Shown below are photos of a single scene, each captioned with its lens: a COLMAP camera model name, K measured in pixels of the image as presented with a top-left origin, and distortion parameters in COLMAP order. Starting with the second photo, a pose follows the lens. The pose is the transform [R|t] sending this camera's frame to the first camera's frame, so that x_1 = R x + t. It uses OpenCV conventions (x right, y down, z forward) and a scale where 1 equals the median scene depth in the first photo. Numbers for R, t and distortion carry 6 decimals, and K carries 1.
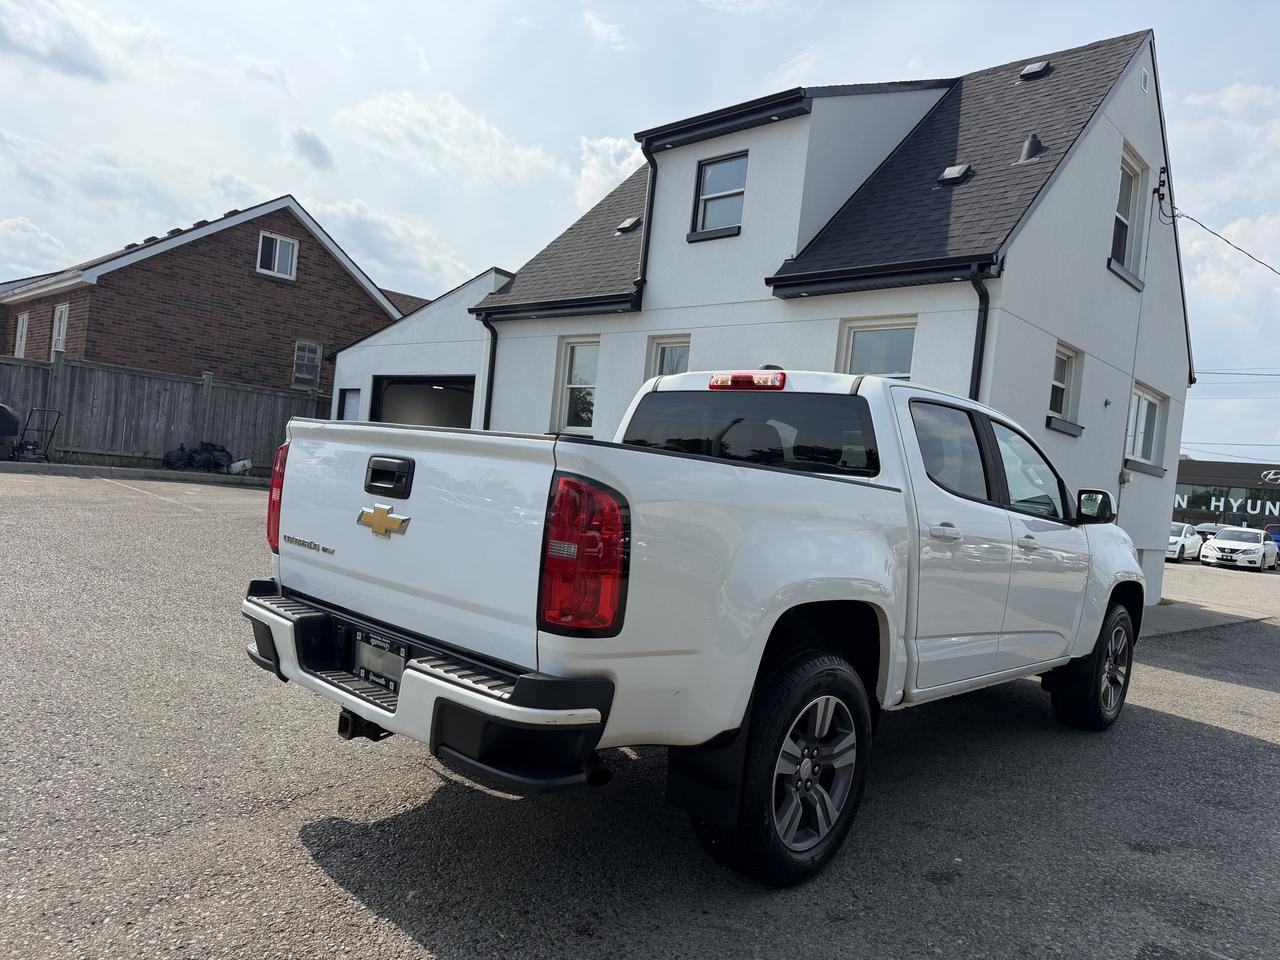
lens RADIAL K [[899.5, 0, 641.0], [0, 899.5, 496.1], [0, 0, 1]] dist [0.061575, -0.087719]
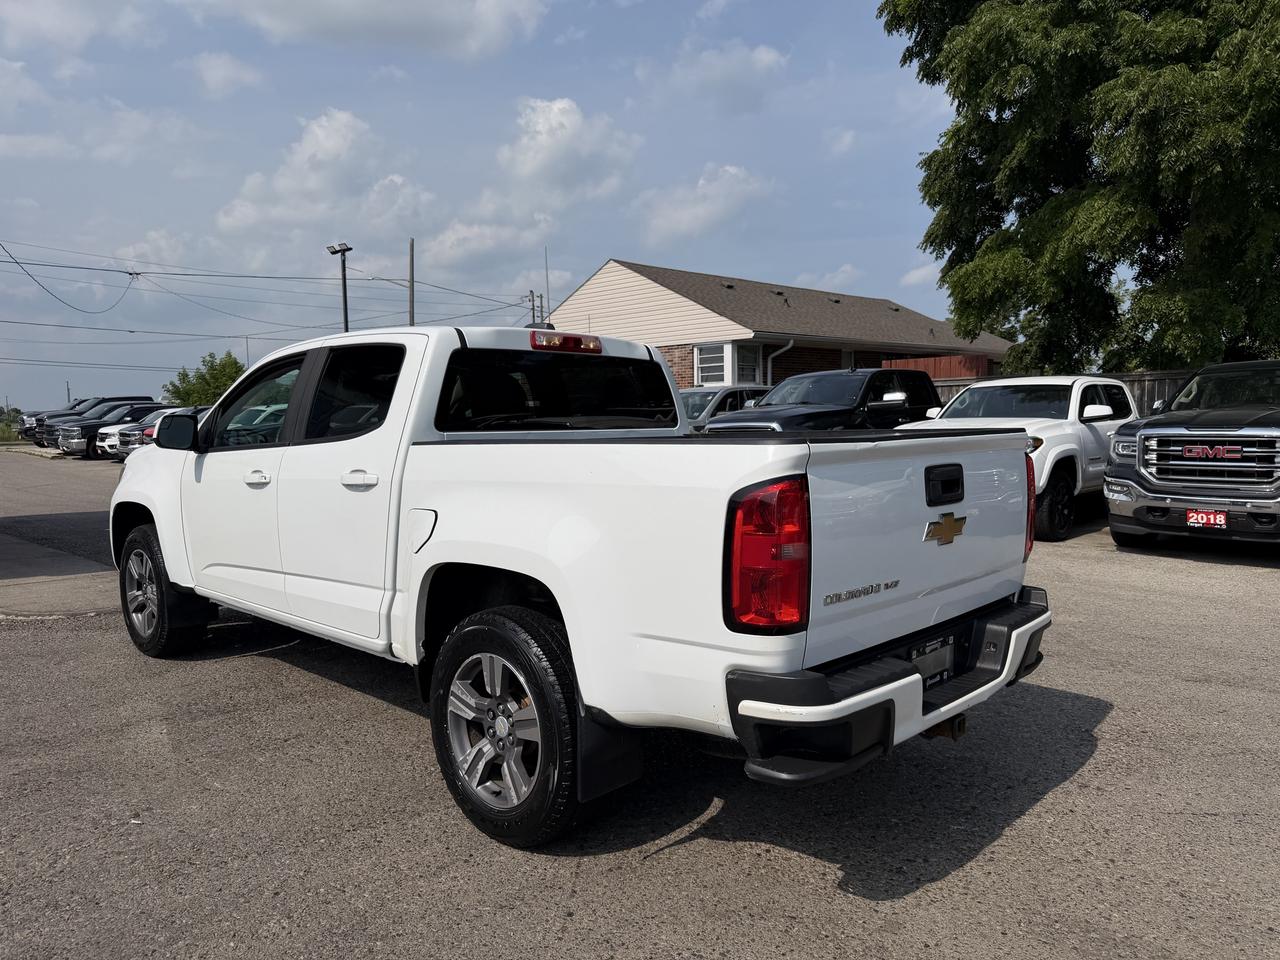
lens RADIAL K [[916.5, 0, 640.0], [0, 916.5, 480.0], [0, 0, 1]] dist [0.000380, -0.003262]
pose [[0.021539, -0.166886, 0.985741, -0.348389], [0.032256, 0.985572, 0.166153, -0.056078], [-0.999248, 0.028217, 0.026612, 0.351308]]
